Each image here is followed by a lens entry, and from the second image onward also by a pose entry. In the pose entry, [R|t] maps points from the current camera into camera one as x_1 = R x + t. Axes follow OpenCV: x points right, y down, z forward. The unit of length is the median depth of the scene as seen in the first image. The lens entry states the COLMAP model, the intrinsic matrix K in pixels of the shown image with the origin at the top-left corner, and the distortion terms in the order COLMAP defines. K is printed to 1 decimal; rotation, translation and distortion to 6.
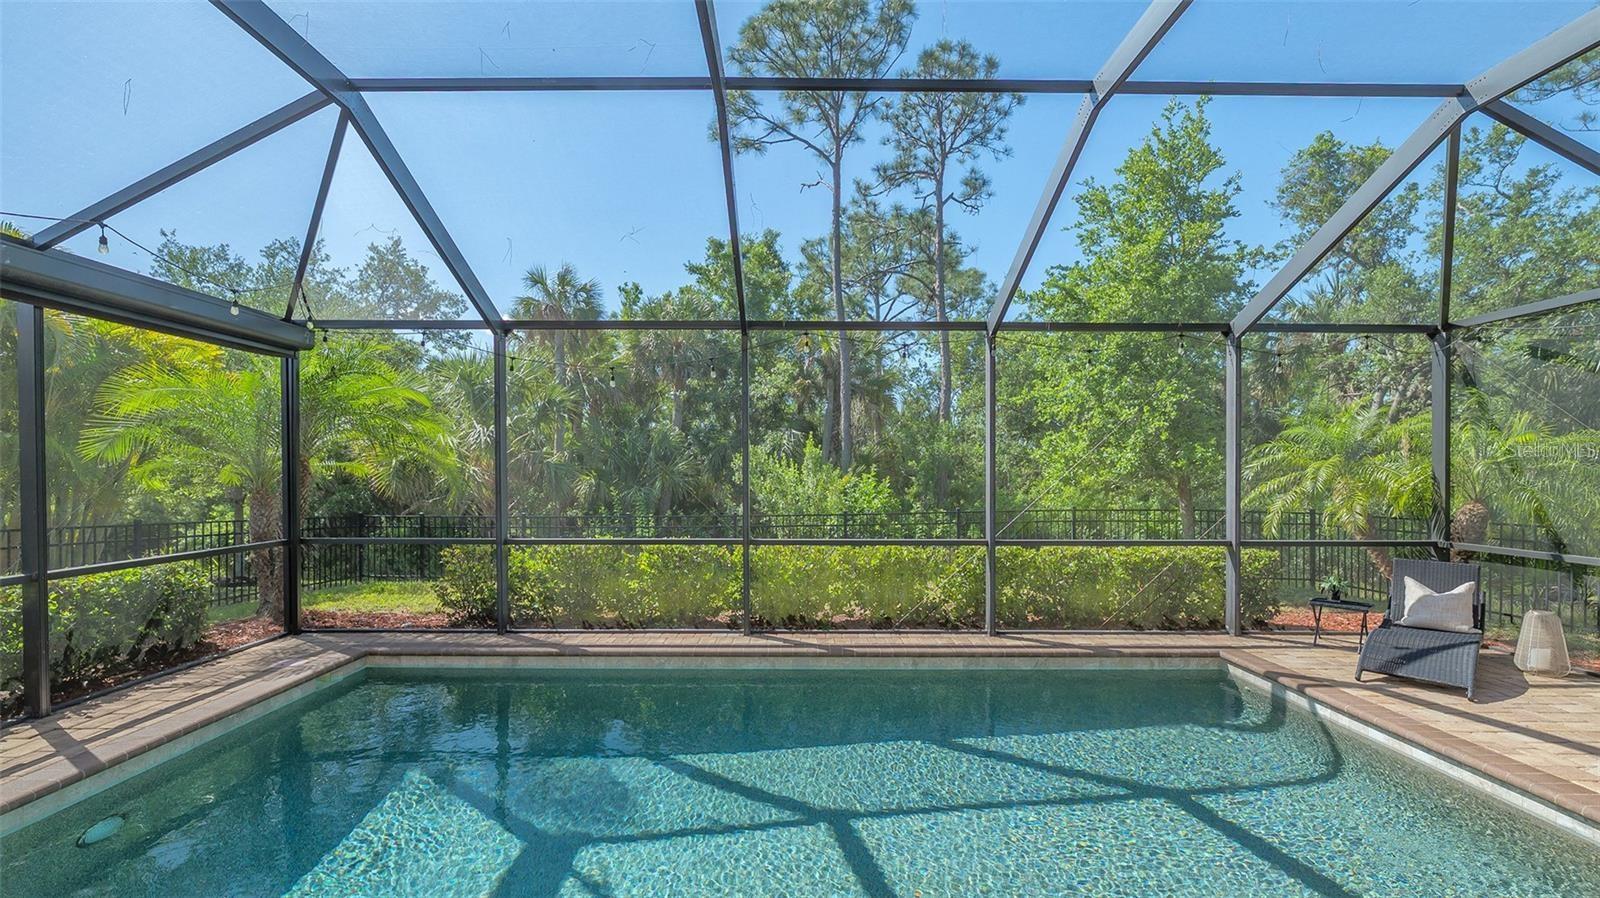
lens RADIAL K [[632.3, 0, 799.1], [0, 632.3, 485.8], [0, 0, 1]] dist [-0.013173, -0.000057]
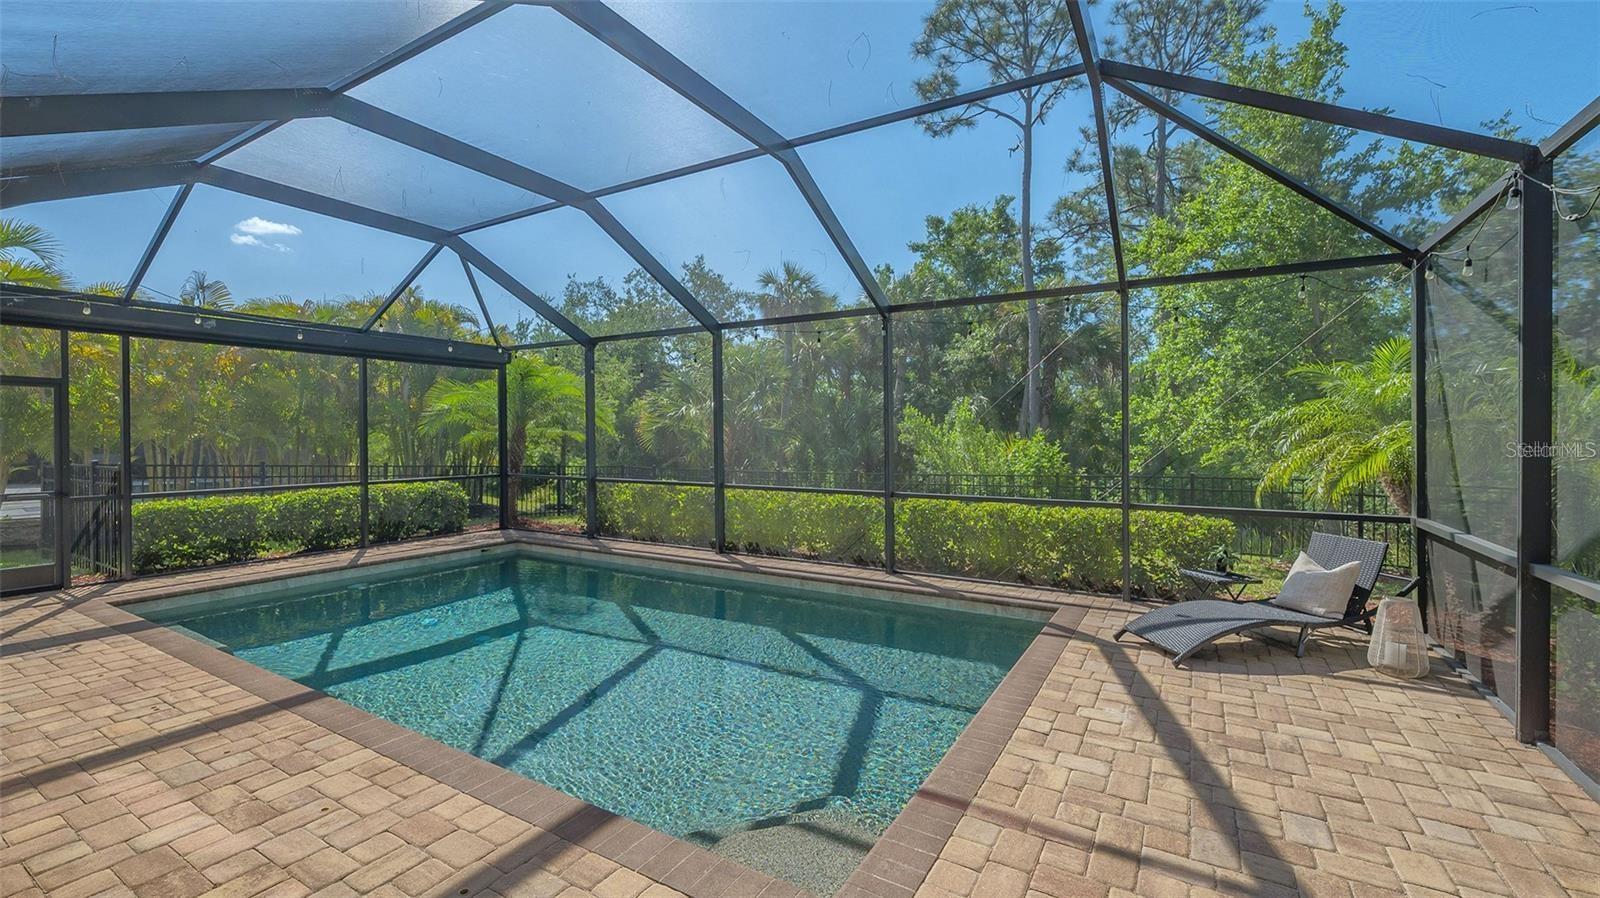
lens RADIAL K [[644.0, 0, 801.4], [0, 644.0, 441.1], [0, 0, 1]] dist [-0.001485, 0.000042]
pose [[0.864562, 0.003418, -0.502515, 0.697359], [-0.012881, 0.999799, -0.015361, 0.011511], [0.502361, 0.019753, 0.864432, -0.106498]]
